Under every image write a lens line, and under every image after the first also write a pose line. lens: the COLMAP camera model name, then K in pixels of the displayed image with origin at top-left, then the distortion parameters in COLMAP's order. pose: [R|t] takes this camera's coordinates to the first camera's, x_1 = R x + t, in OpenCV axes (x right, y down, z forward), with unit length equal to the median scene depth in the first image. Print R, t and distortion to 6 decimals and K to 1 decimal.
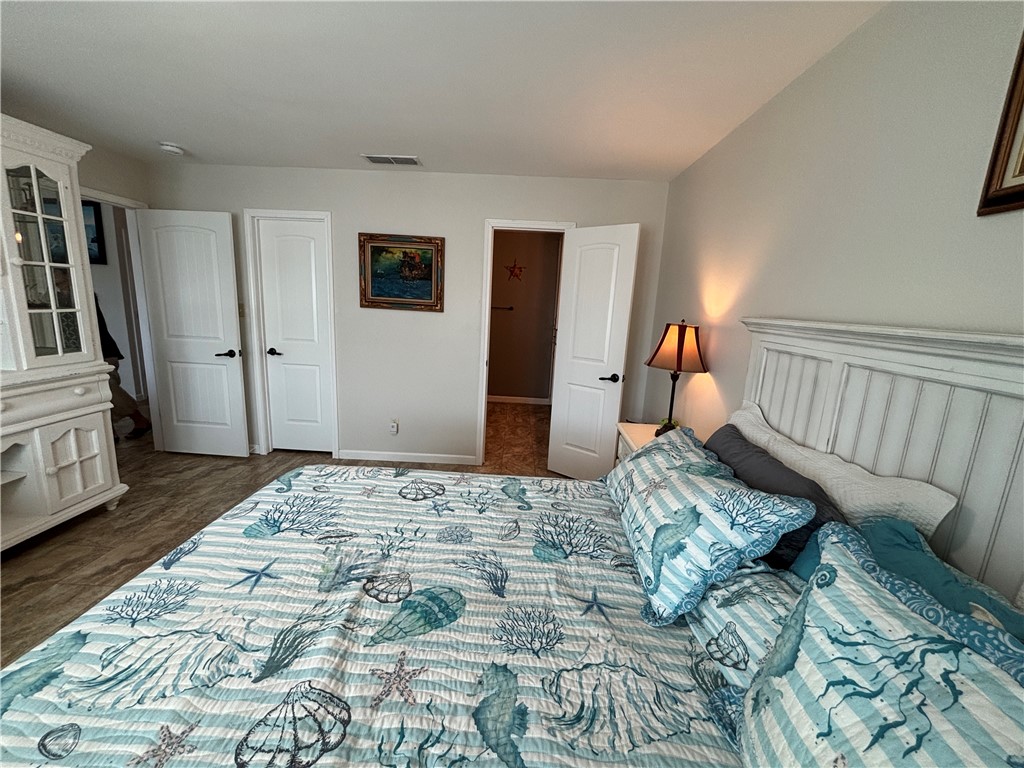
lens RADIAL K [[415.7, 0, 512.0], [0, 415.7, 384.0], [0, 0, 1]] dist [0.002253, 0.000043]
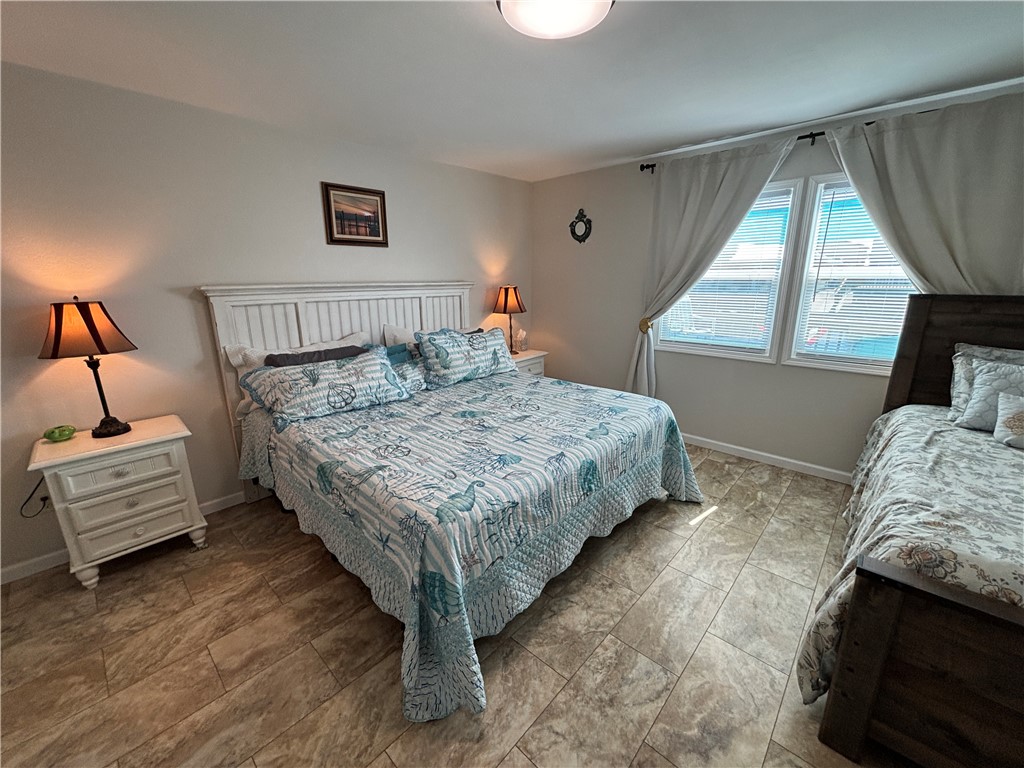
lens RADIAL K [[415.7, 0, 512.0], [0, 415.7, 384.0], [0, 0, 1]] dist [0.002253, 0.000043]
pose [[-0.750401, -0.204777, 0.628463, -1.405378], [0.101298, 0.903940, 0.415490, -0.435487], [-0.653175, 0.375446, -0.657574, 1.789488]]
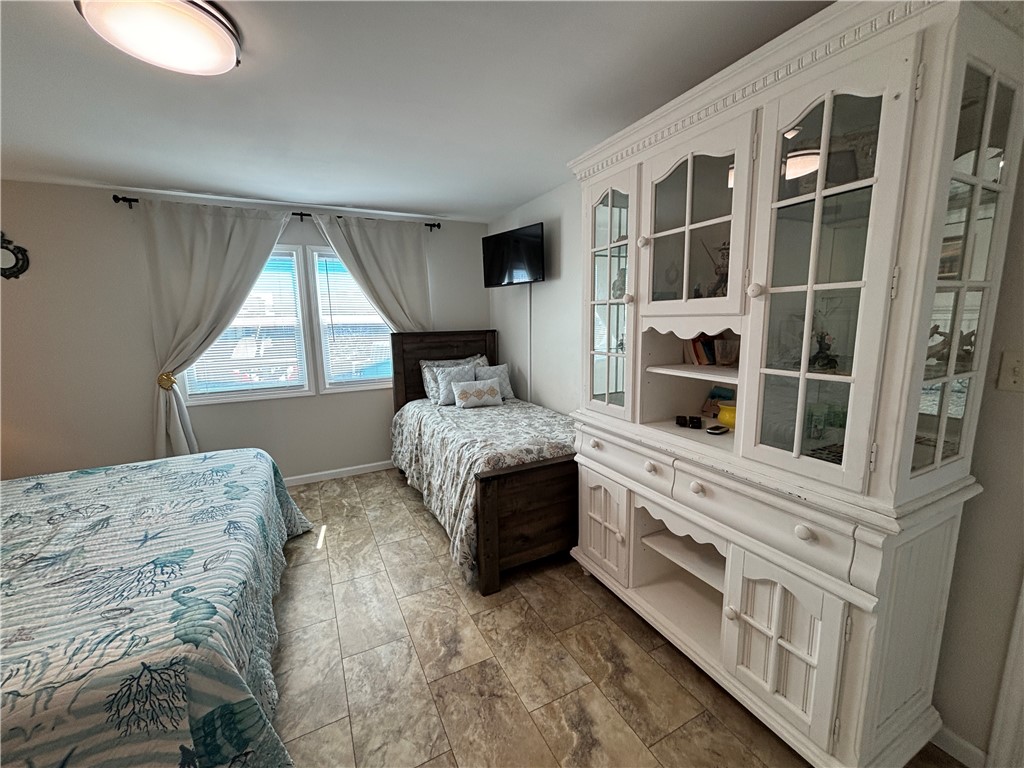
lens RADIAL K [[410.6, 0, 512.0], [0, 410.6, 384.0], [0, 0, 1]] dist [0.020260, -0.007374]
pose [[-0.880043, 0.047998, -0.472463, -0.871261], [-0.111685, 0.946057, 0.304144, -0.468972], [0.461575, 0.320426, -0.827210, 2.101659]]
